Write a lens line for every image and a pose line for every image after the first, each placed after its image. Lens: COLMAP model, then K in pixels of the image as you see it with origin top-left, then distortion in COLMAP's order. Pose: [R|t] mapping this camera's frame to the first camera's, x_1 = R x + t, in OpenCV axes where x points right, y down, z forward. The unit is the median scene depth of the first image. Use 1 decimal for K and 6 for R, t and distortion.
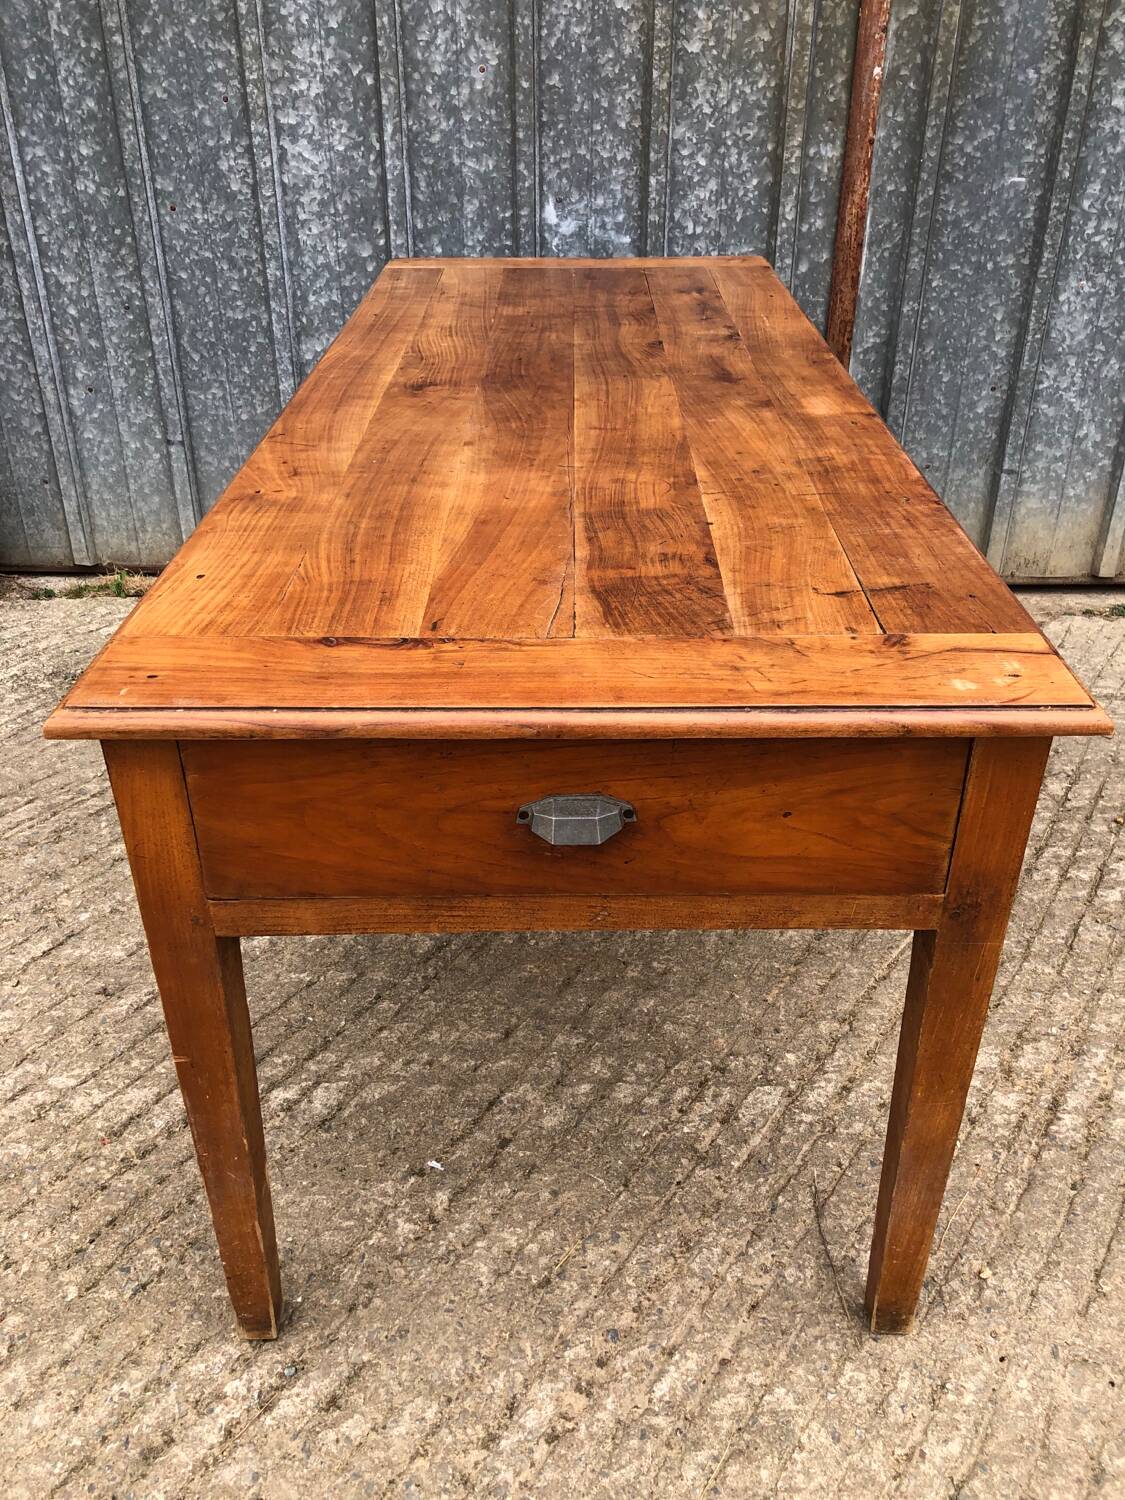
lens RADIAL K [[1234.7, 0, 563.4], [0, 1234.7, 744.1], [0, 0, 1]] dist [0.010152, 0.009236]
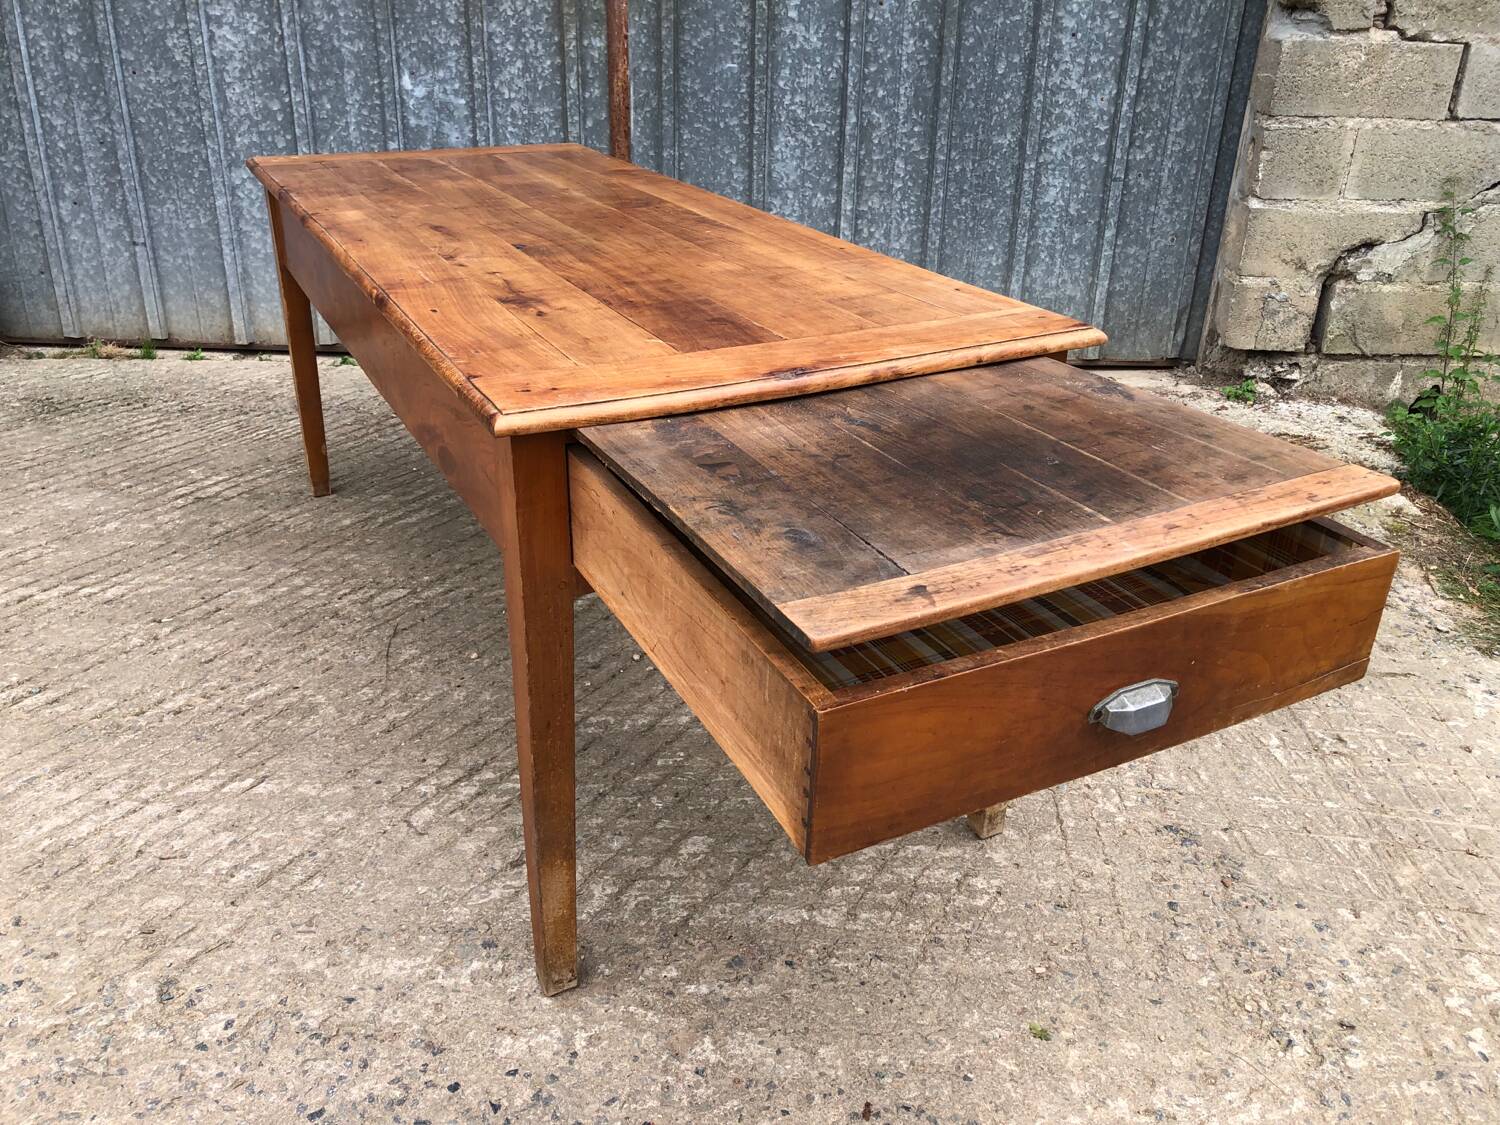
lens RADIAL K [[1234.7, 0, 753.4], [0, 1234.7, 552.8], [0, 0, 1]] dist [0.010152, 0.009236]
pose [[0.999584, 0.009480, 0.027254, 0.354092], [-0.007042, 0.996079, -0.088193, 0.227336], [-0.027983, 0.087964, 0.995731, -0.366749]]
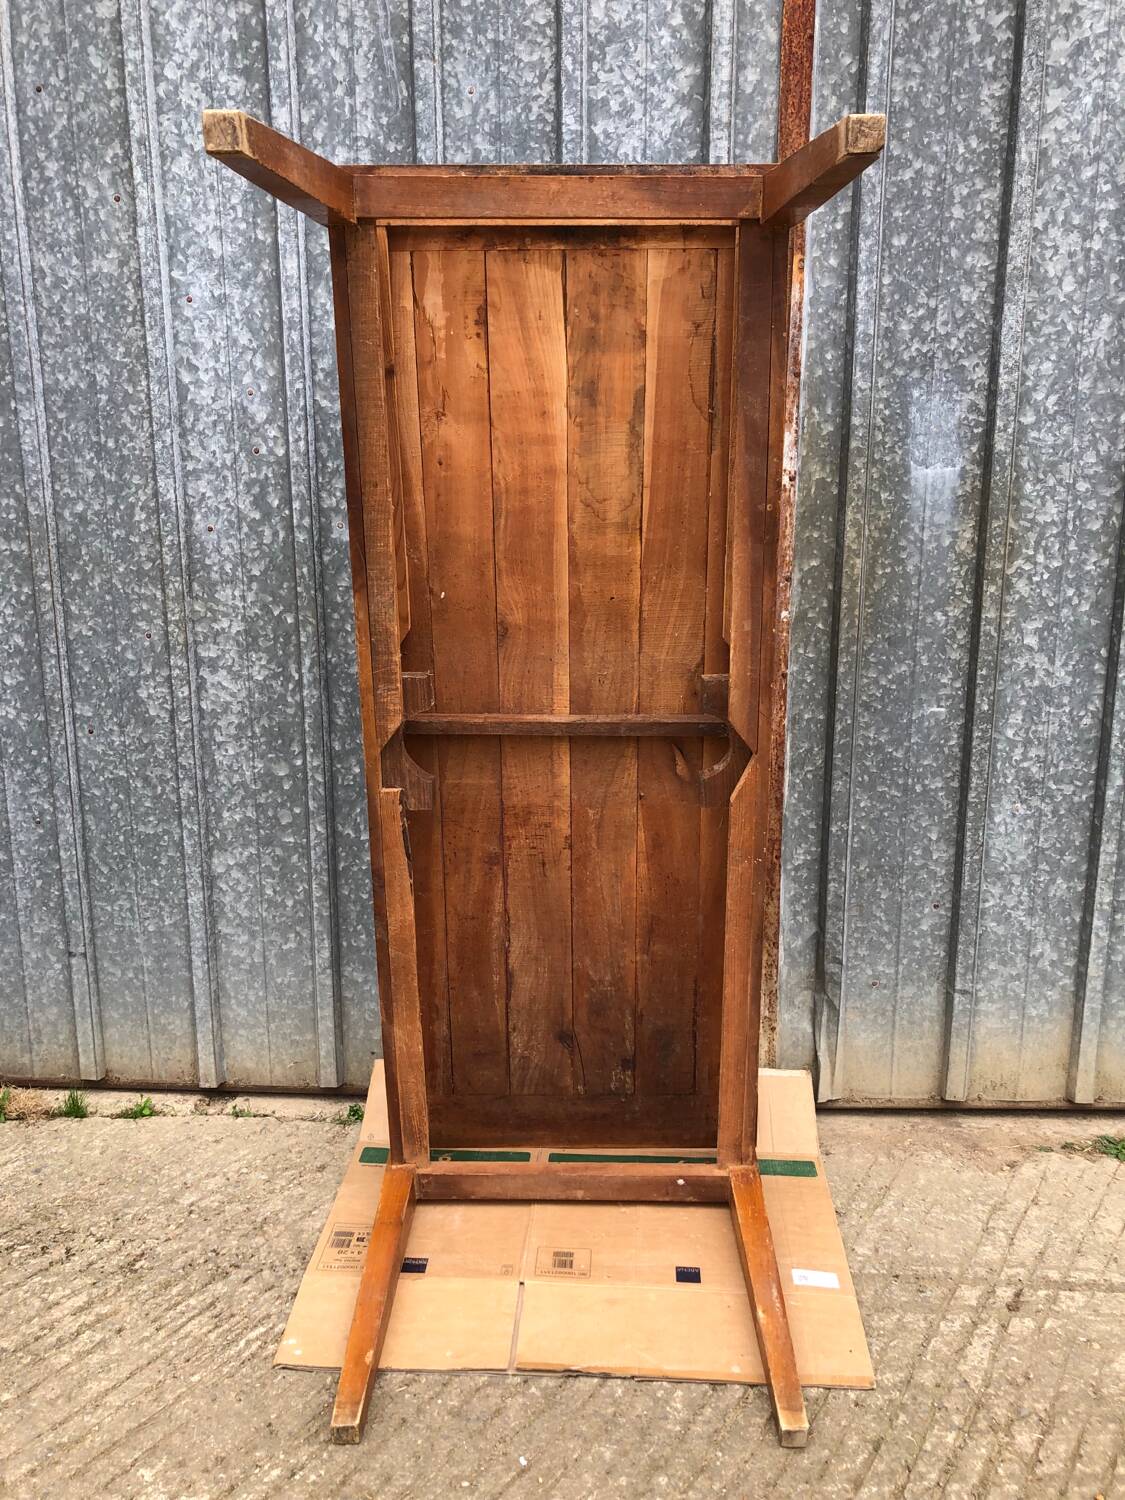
lens RADIAL K [[1234.7, 0, 576.9], [0, 1234.7, 729.6], [0, 0, 1]] dist [0.010152, 0.009236]
pose [[0.999762, 0.000818, -0.021787, 0.099635], [-0.006942, 0.959229, -0.282546, -0.158176], [0.020668, 0.282630, 0.959006, 0.053940]]
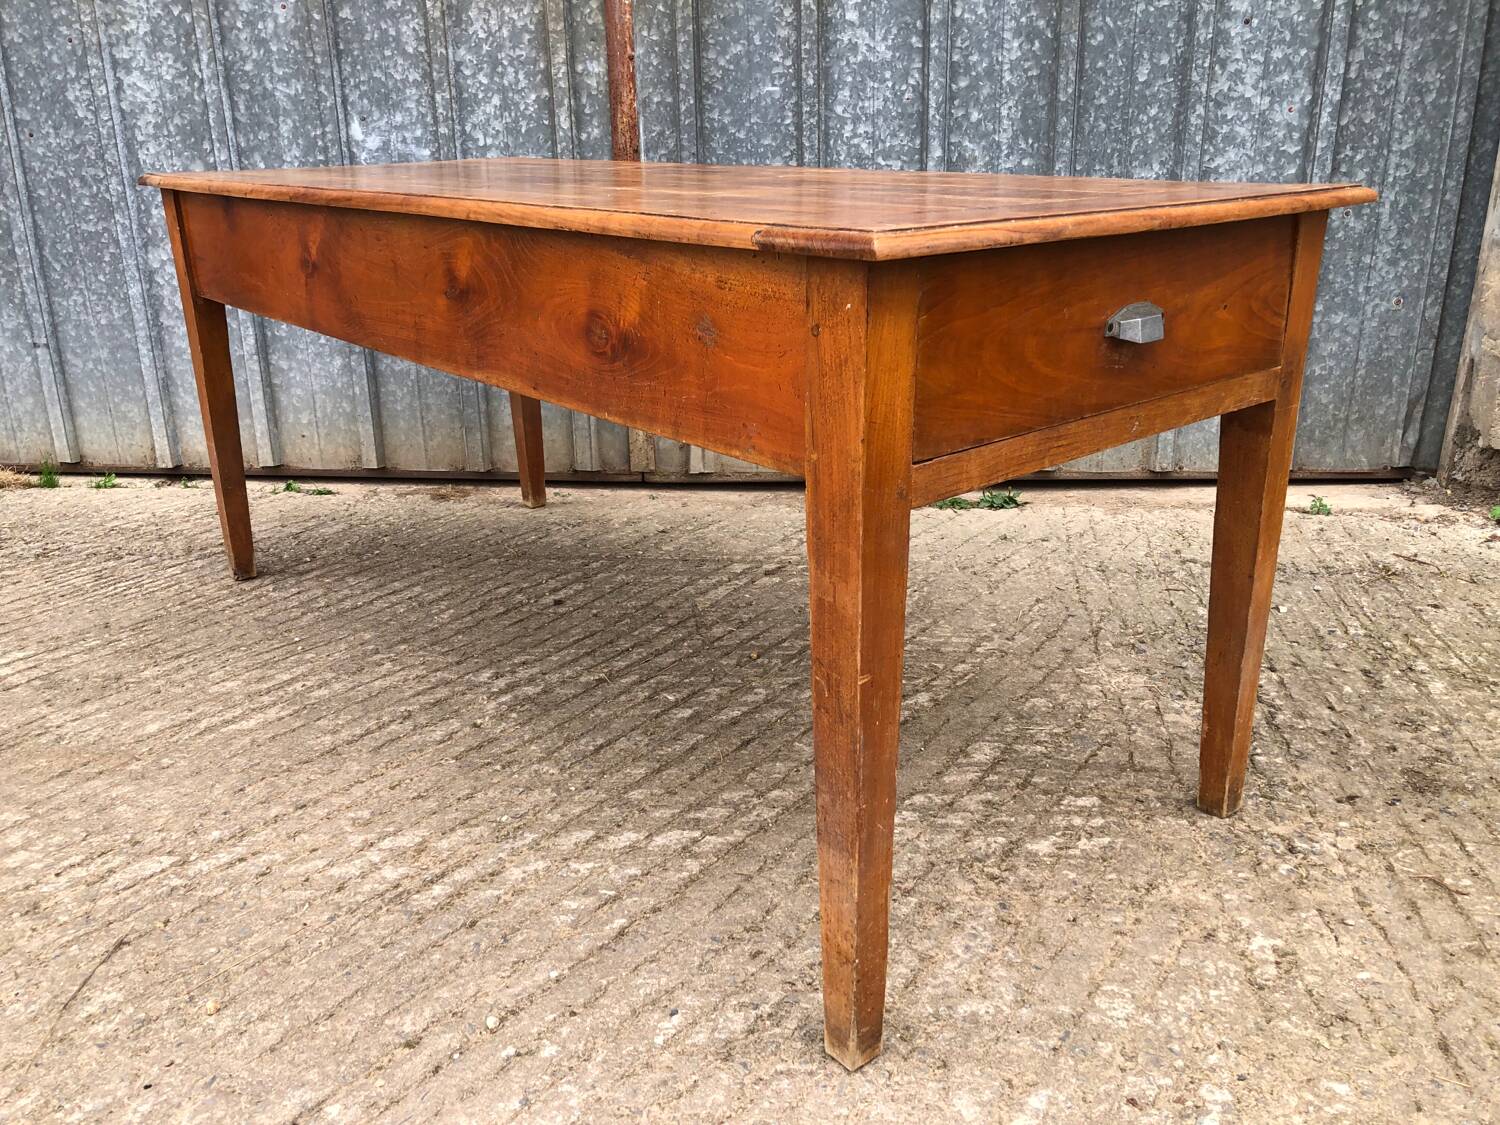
lens RADIAL K [[1234.7, 0, 751.3], [0, 1234.7, 553.6], [0, 0, 1]] dist [0.010152, 0.009236]
pose [[0.996457, 0.004683, -0.083973, 0.435564], [-0.019832, 0.983377, -0.180492, 0.129846], [0.081732, 0.181517, 0.979985, 0.027034]]
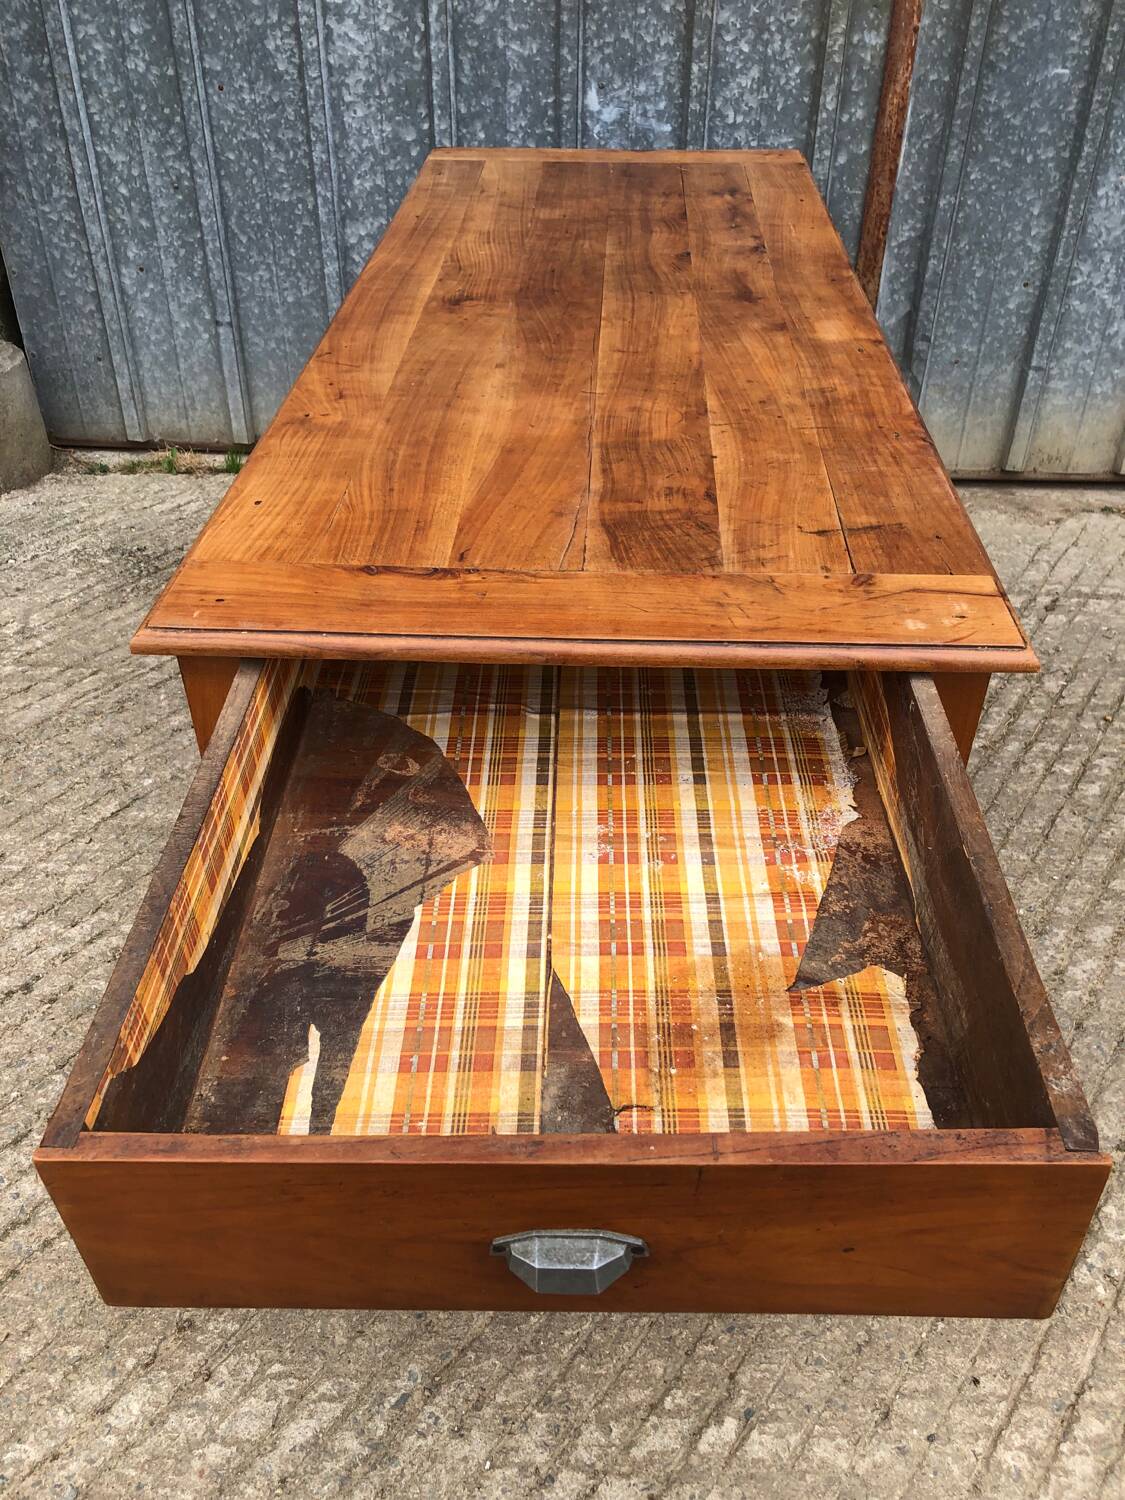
lens RADIAL K [[1234.7, 0, 569.5], [0, 1234.7, 737.2], [0, 0, 1]] dist [0.010152, 0.009236]
pose [[0.999283, 0.027816, -0.025673, 0.011435], [-0.024896, 0.993864, 0.107771, -0.020918], [0.028513, -0.107054, 0.993844, -0.059900]]
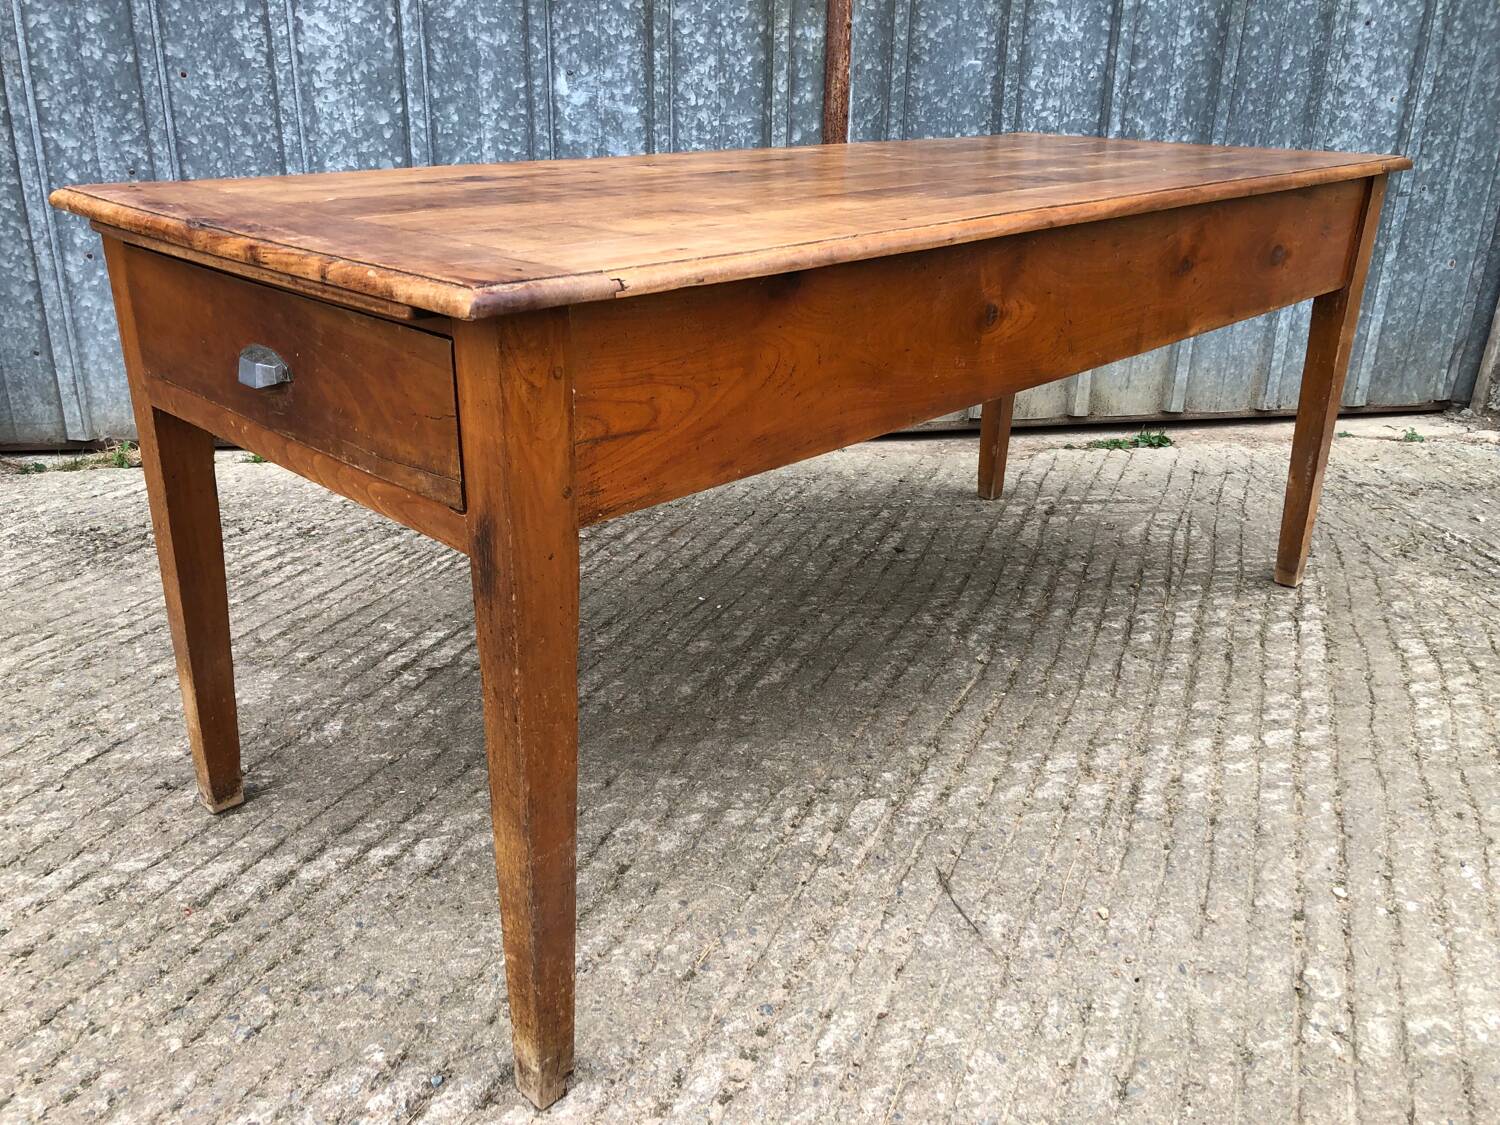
lens RADIAL K [[1234.7, 0, 746.0], [0, 1234.7, 546.1], [0, 0, 1]] dist [0.010152, 0.009236]
pose [[0.982175, -0.051267, 0.180844, -0.068883], [0.077213, 0.987209, -0.139489, 0.126416], [-0.171379, 0.150966, 0.973570, -0.005962]]
